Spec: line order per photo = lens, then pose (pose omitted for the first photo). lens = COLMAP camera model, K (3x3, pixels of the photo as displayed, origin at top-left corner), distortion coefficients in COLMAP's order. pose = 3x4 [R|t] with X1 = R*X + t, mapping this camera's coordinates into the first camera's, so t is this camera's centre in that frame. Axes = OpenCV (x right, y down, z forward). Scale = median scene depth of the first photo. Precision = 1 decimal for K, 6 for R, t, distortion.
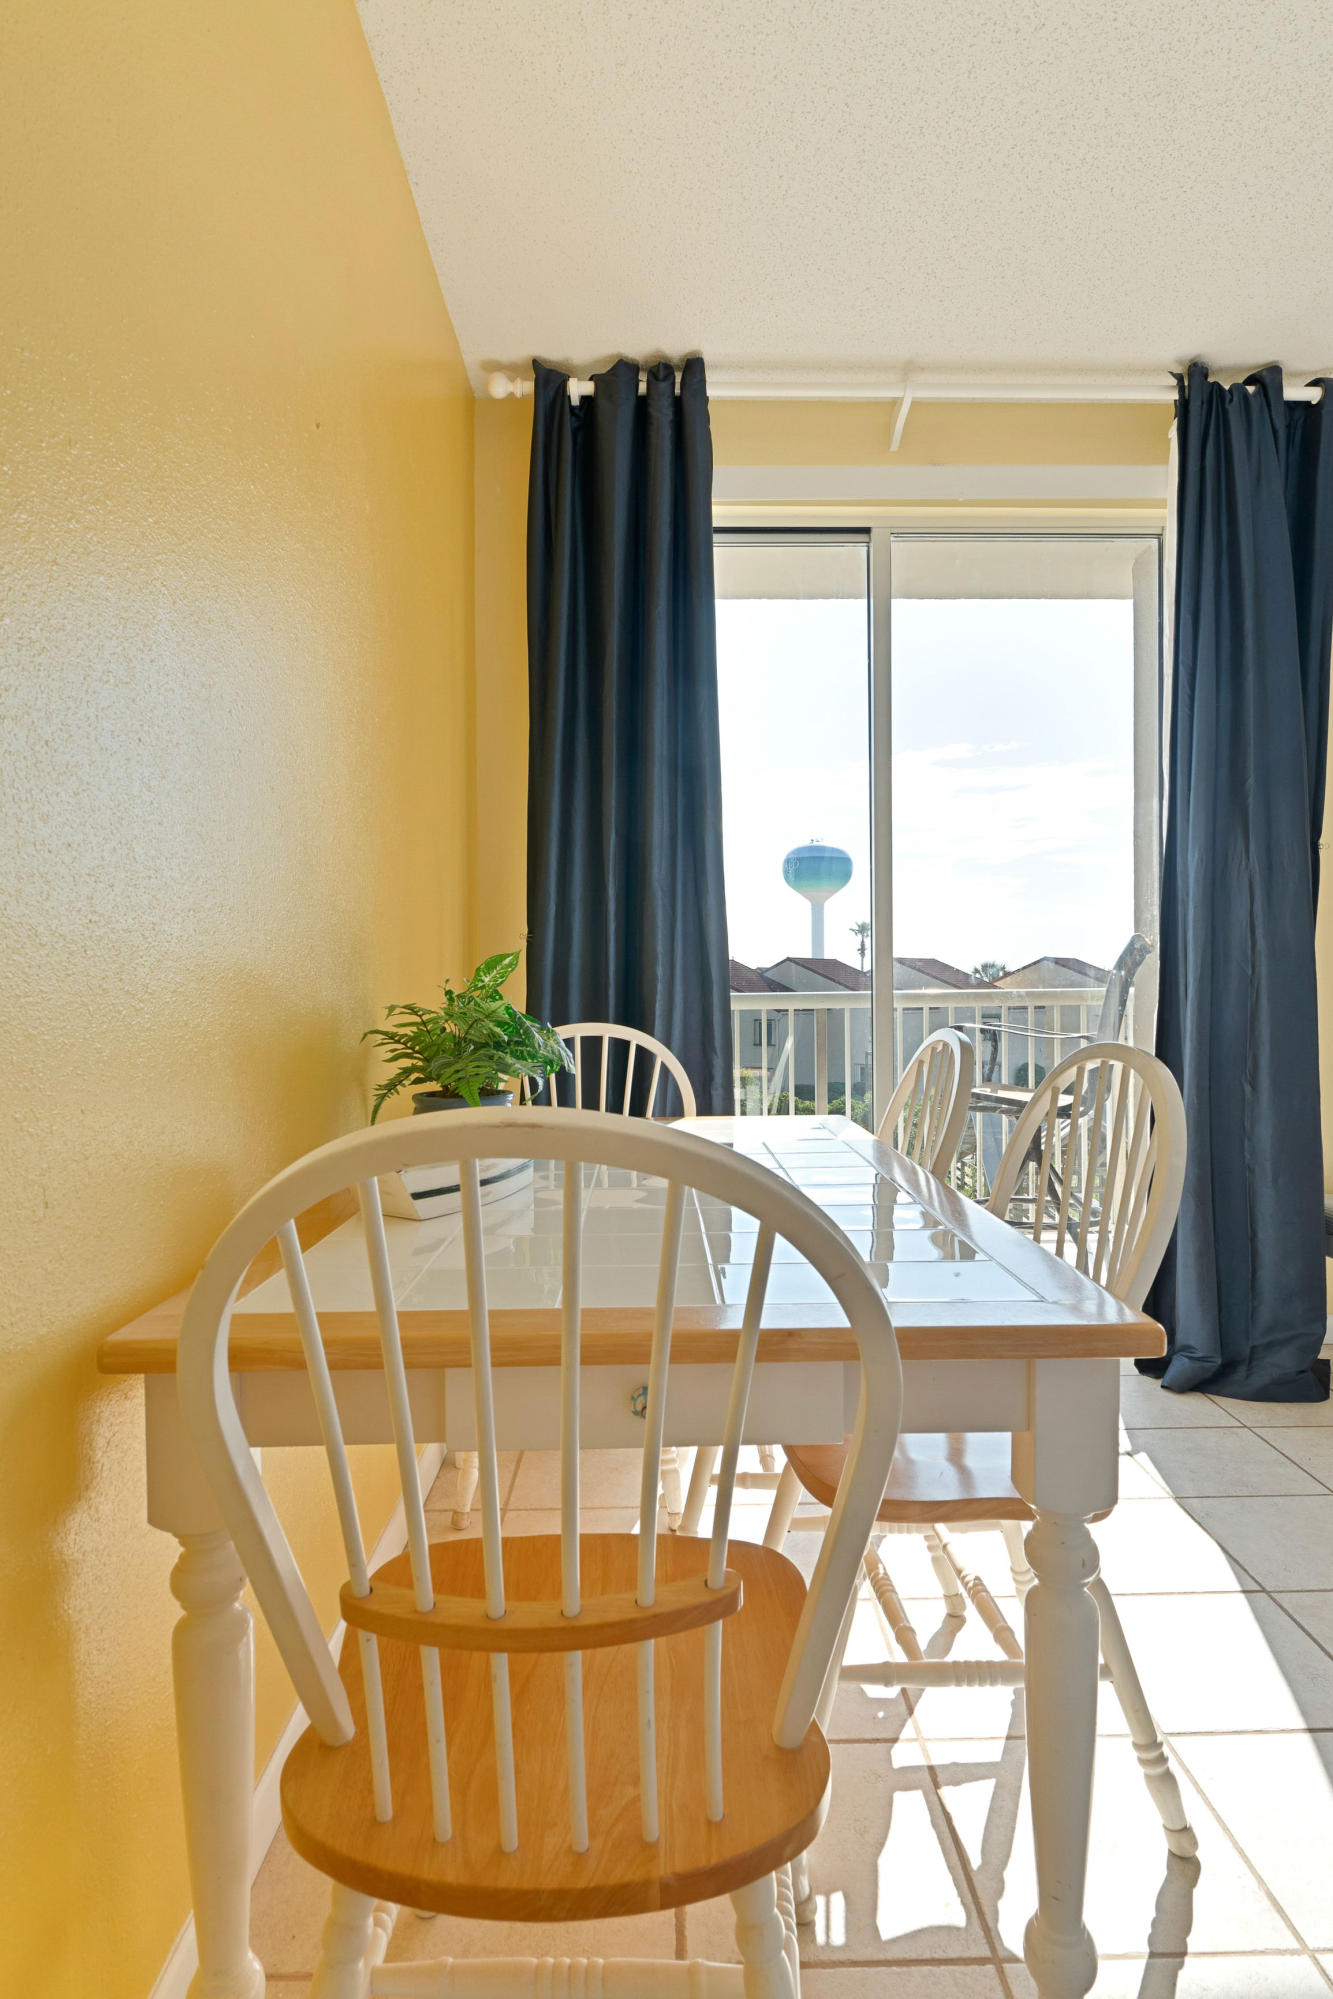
lens RADIAL K [[1040.1, 0, 677.2], [0, 1040.1, 1000.9], [0, 0, 1]] dist [-0.014990, -0.002064]
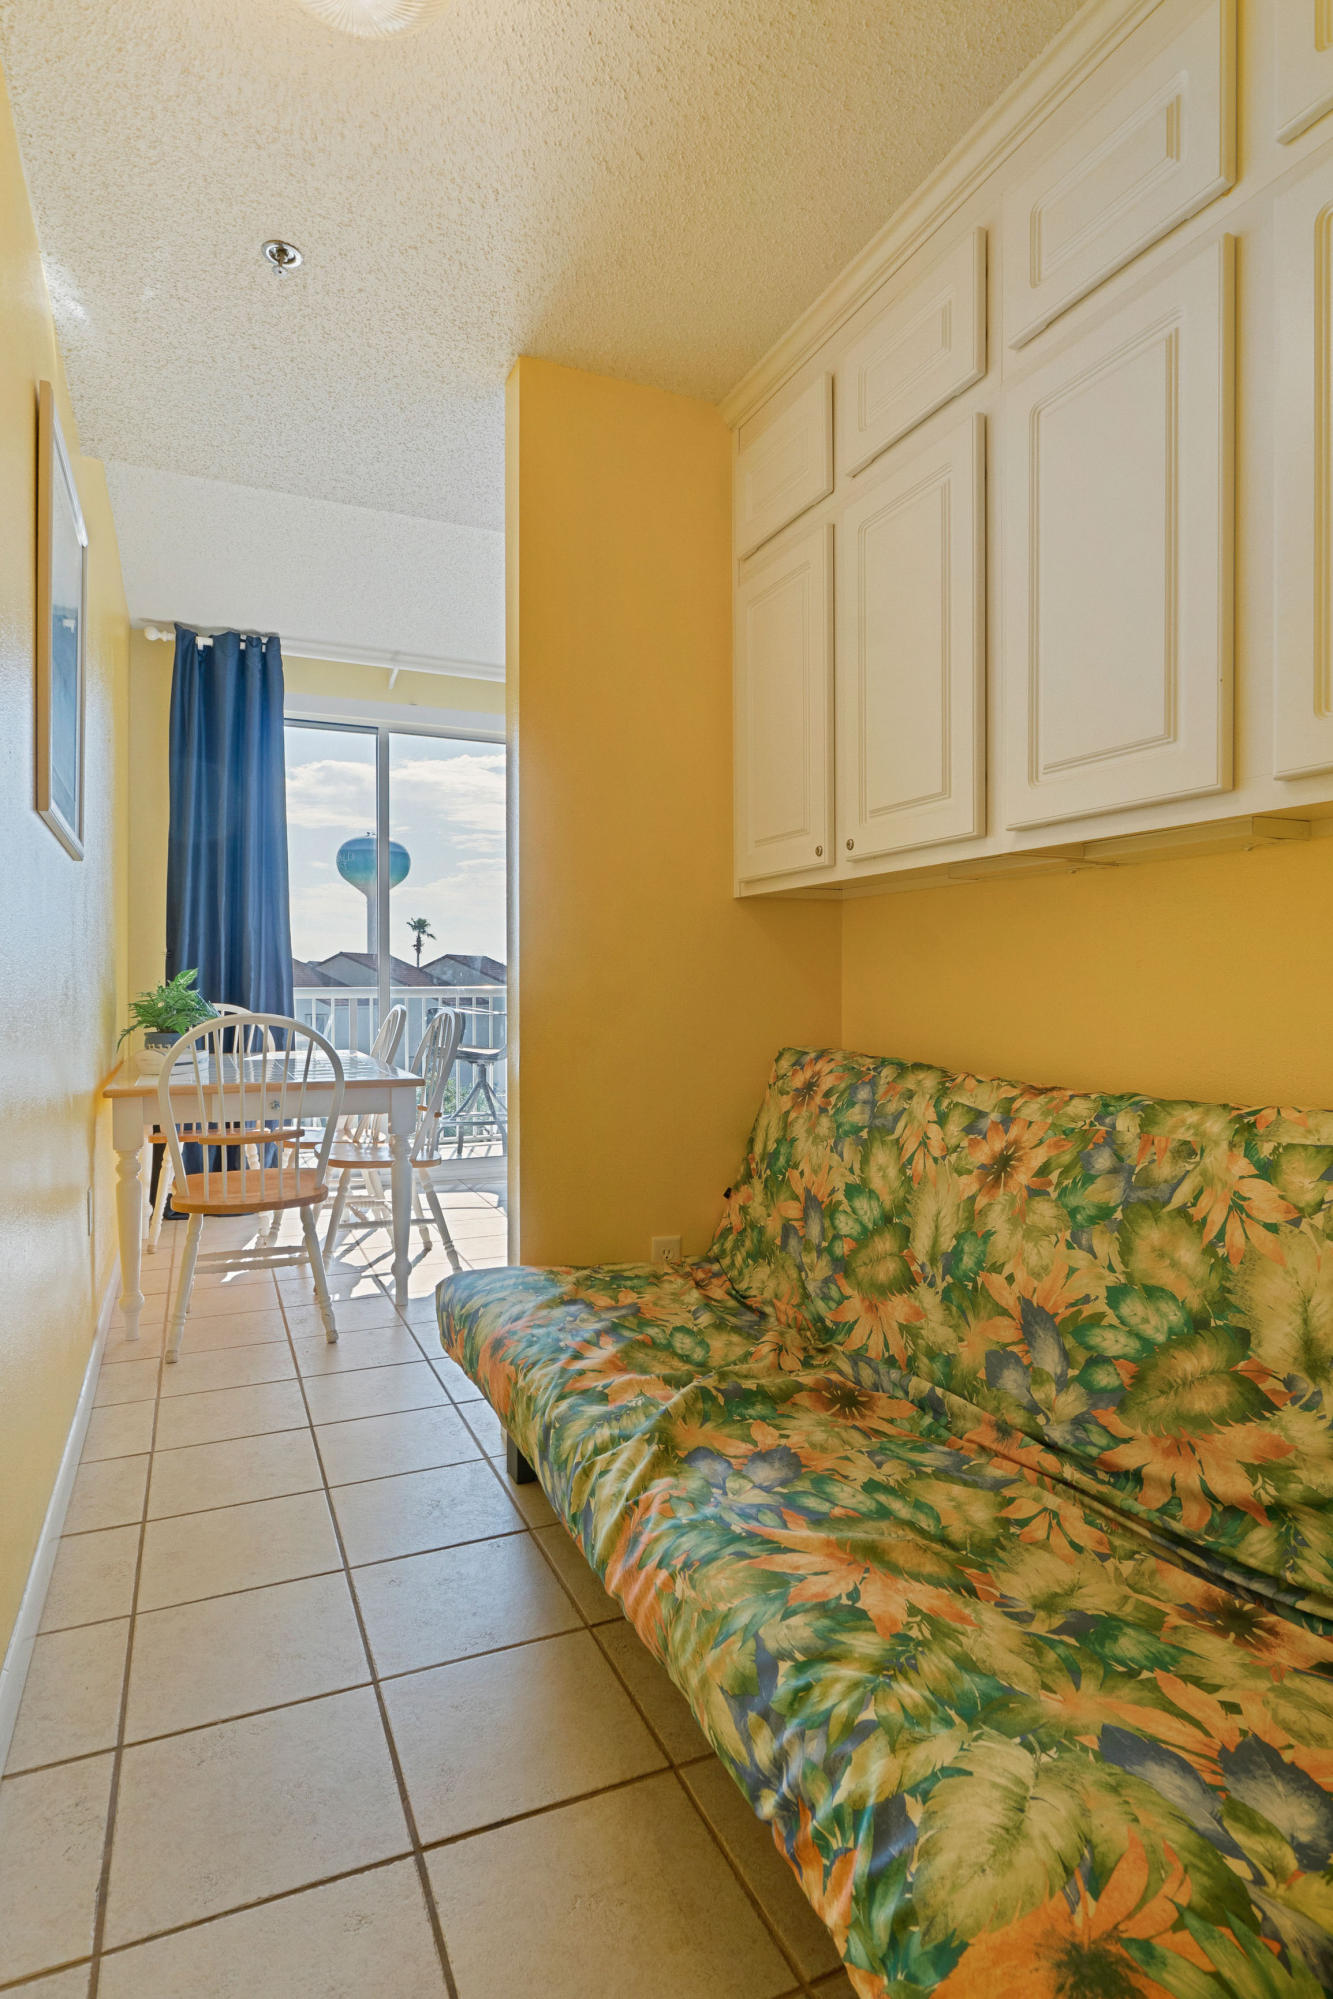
lens RADIAL K [[1040.1, 0, 699.0], [0, 1040.1, 992.1], [0, 0, 1]] dist [-0.014990, -0.002064]
pose [[0.905844, 0.005242, 0.423579, -0.073518], [-0.003365, 0.999981, -0.005178, 0.006529], [-0.423598, 0.003265, 0.905845, -0.939771]]
